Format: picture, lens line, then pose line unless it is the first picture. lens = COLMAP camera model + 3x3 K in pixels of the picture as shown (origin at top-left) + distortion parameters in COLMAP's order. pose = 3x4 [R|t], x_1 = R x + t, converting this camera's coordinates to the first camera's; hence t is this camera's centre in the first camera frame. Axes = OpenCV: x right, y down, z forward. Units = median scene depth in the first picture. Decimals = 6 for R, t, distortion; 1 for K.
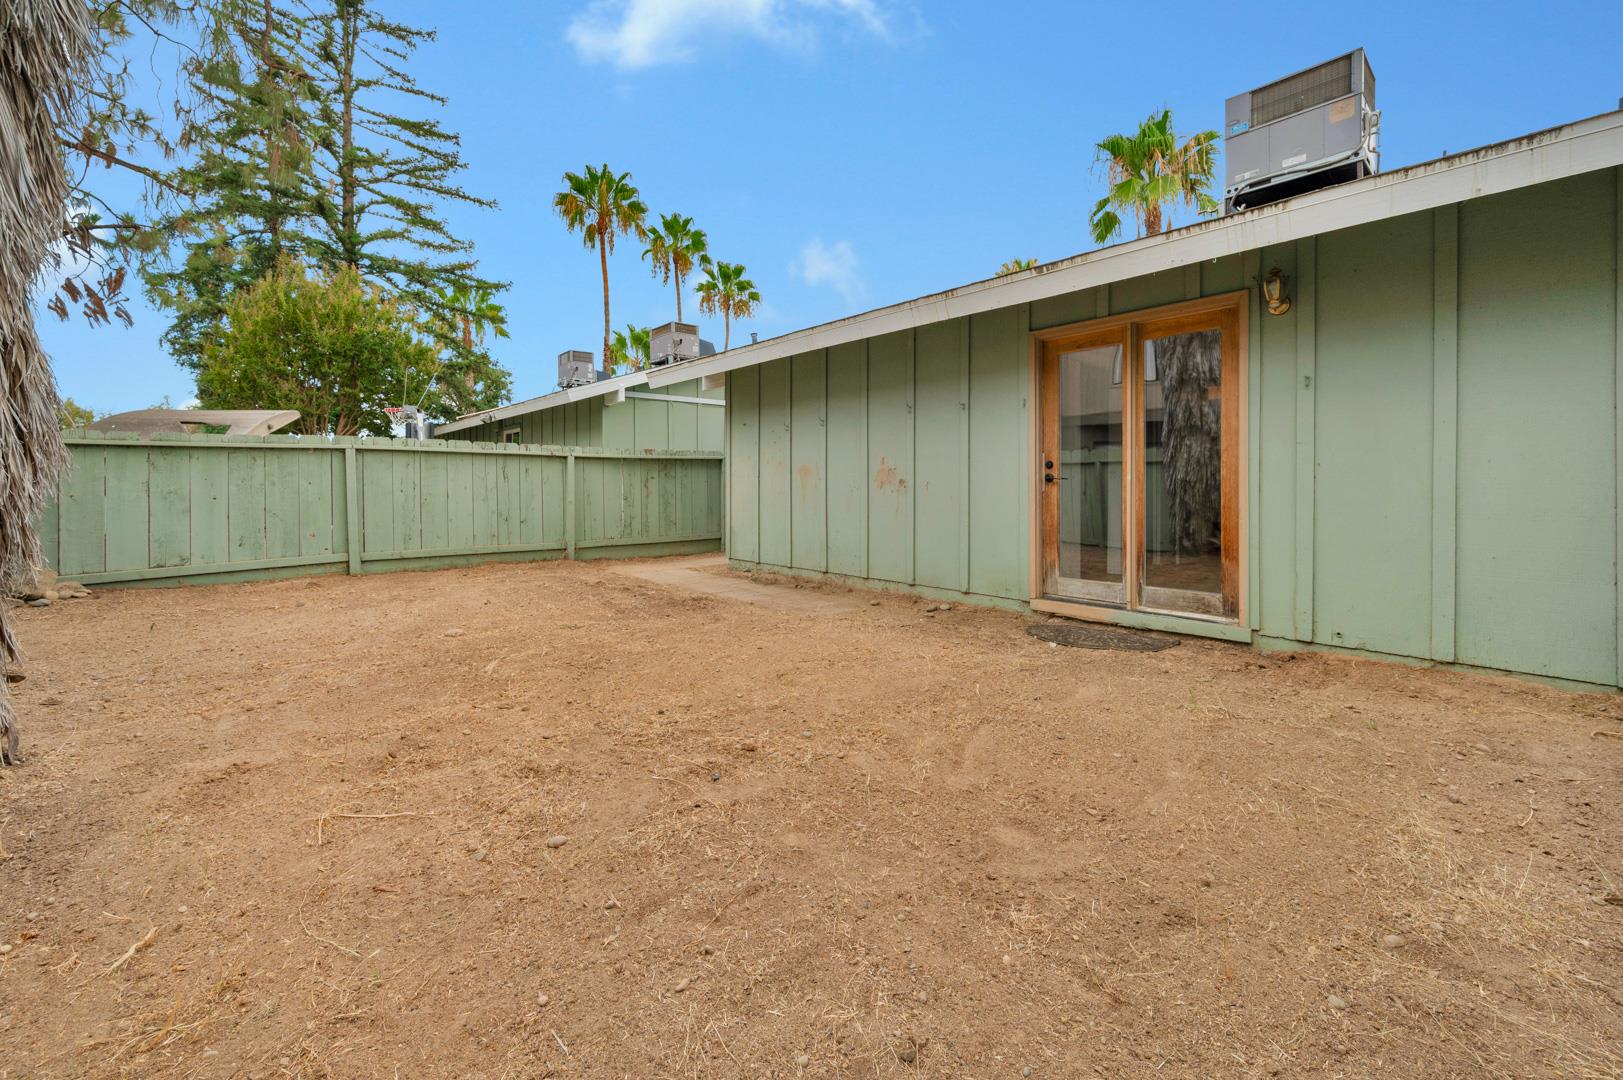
lens RADIAL K [[650.4, 0, 798.7], [0, 650.4, 488.1], [0, 0, 1]] dist [0.000631, -0.000931]
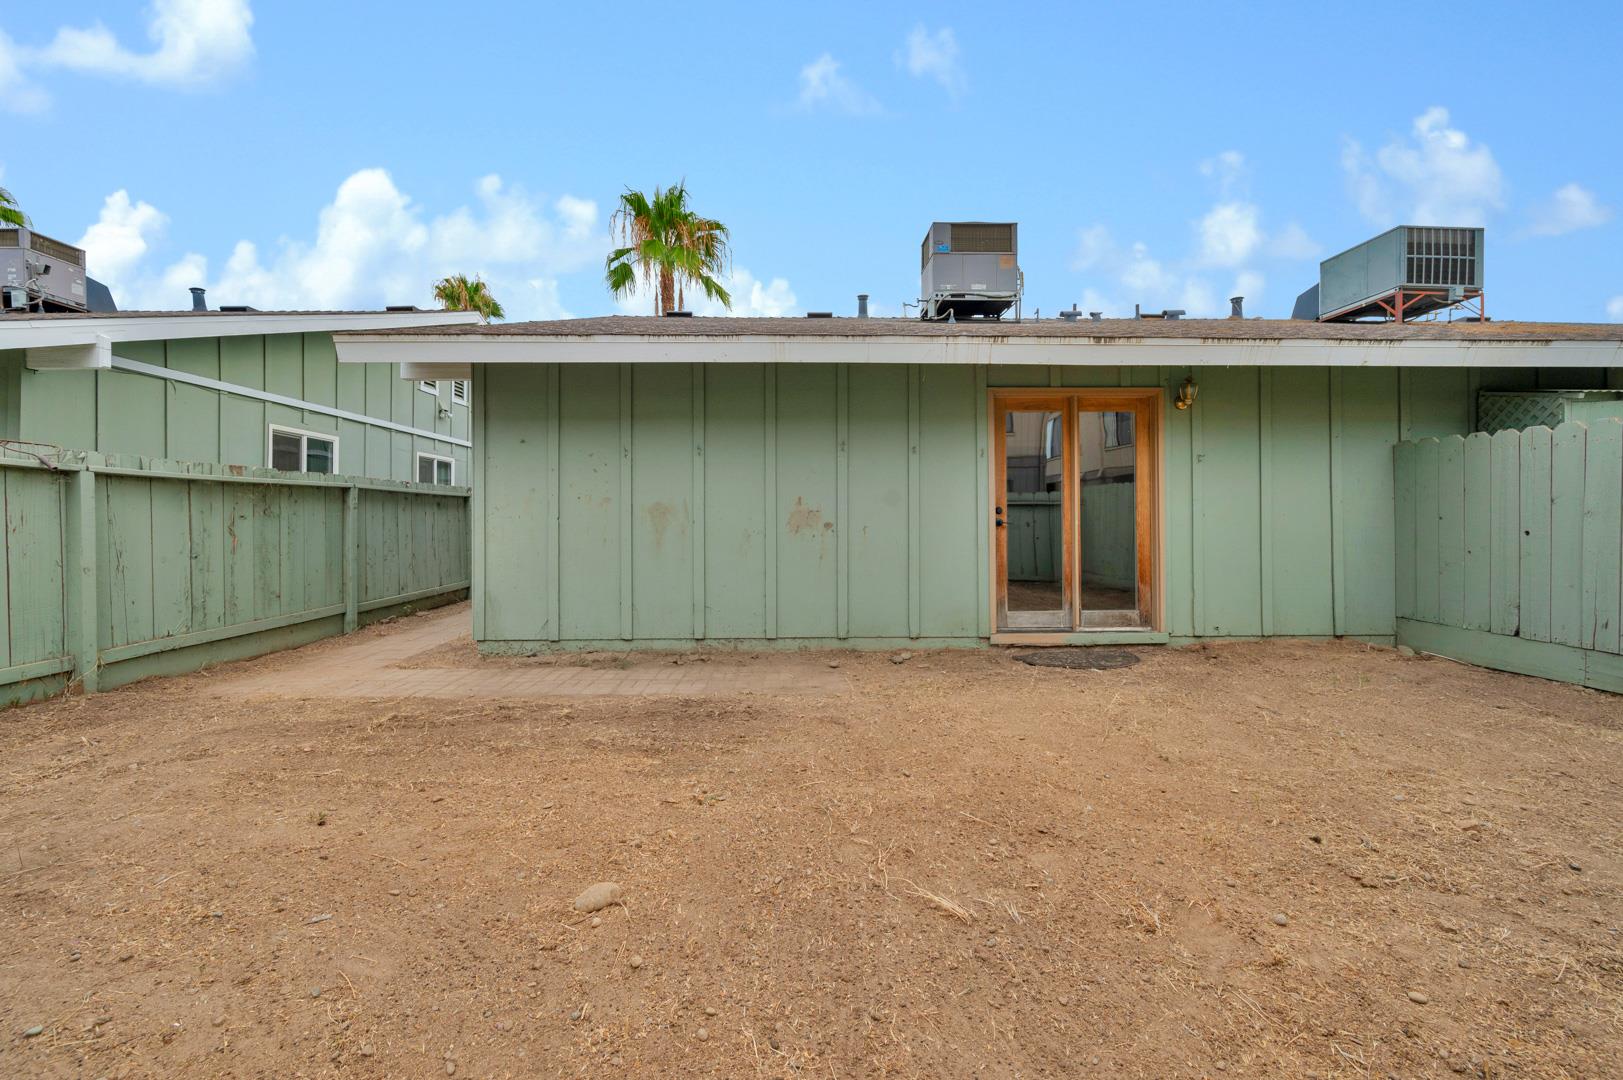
lens RADIAL K [[650.4, 0, 791.7], [0, 650.4, 513.4], [0, 0, 1]] dist [0.000631, -0.000931]
pose [[0.648716, 0.007794, 0.760990, -0.497825], [0.005591, 0.999872, -0.015007, -0.011968], [-0.761010, 0.013990, 0.648590, 0.403566]]
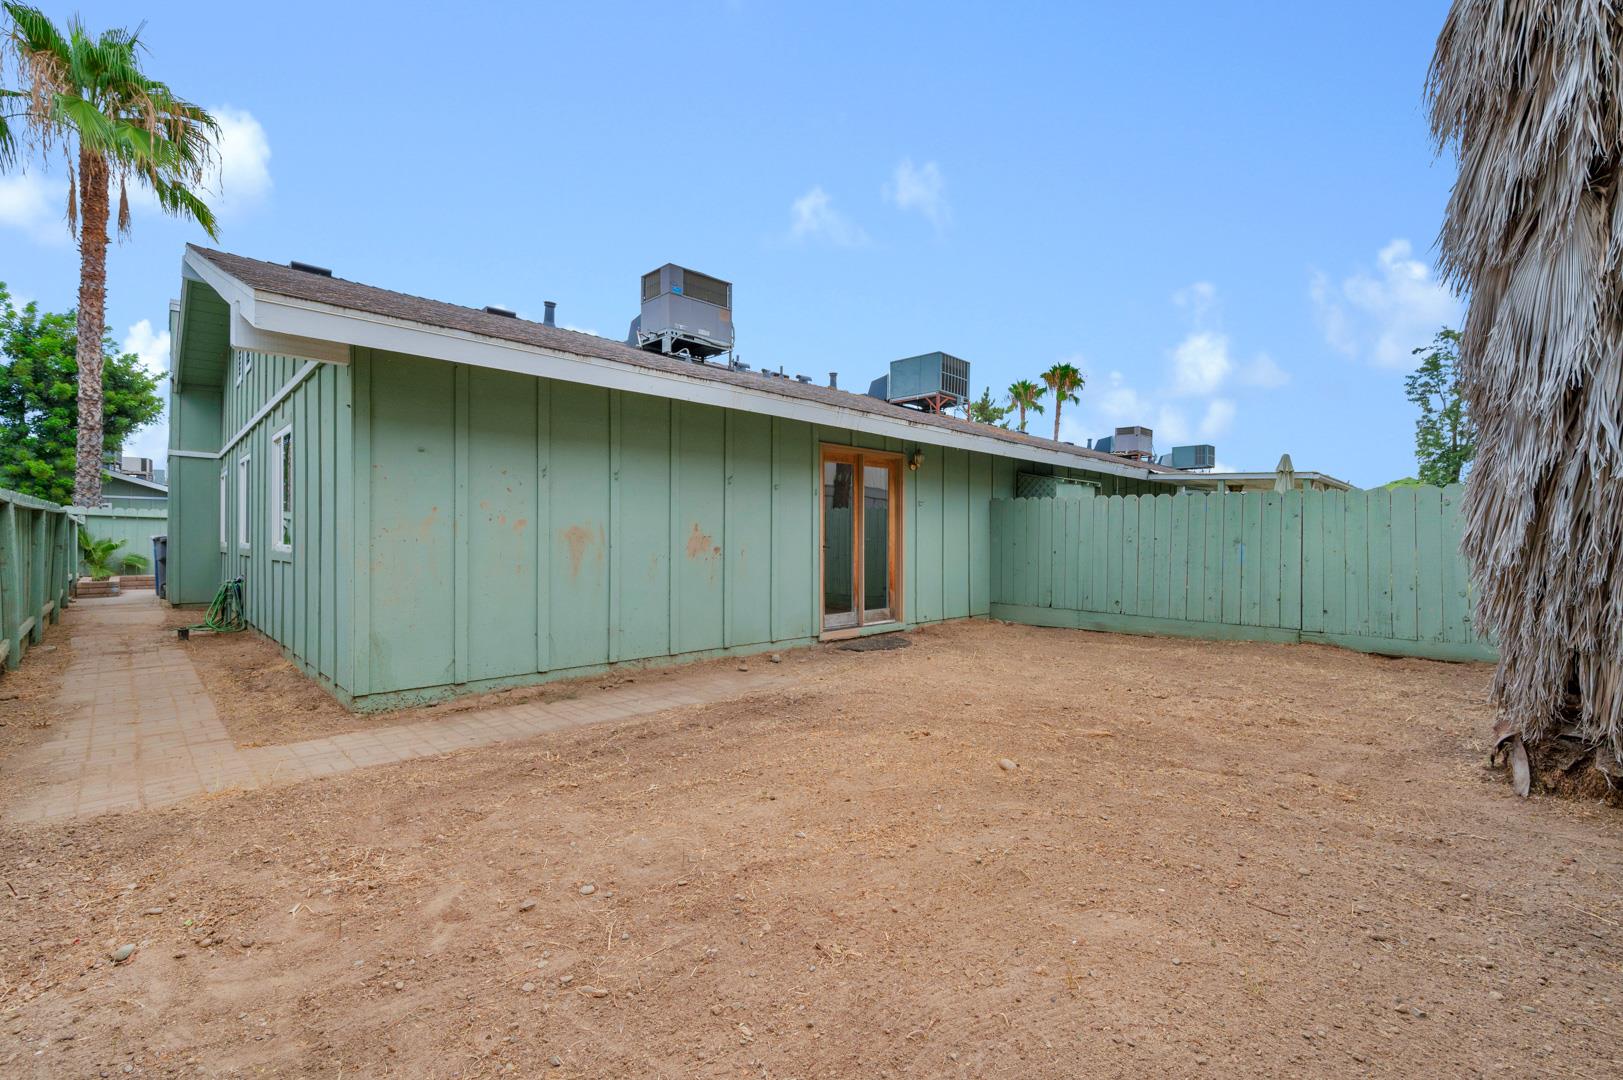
lens RADIAL K [[711.0, 0, 802.4], [0, 711.0, 544.4], [0, 0, 1]] dist [0.001584, -0.000337]
pose [[-0.050842, -0.004185, 0.998698, -0.851701], [0.001723, 0.999989, 0.004278, -0.020099], [-0.998705, 0.001939, -0.050834, 0.818783]]
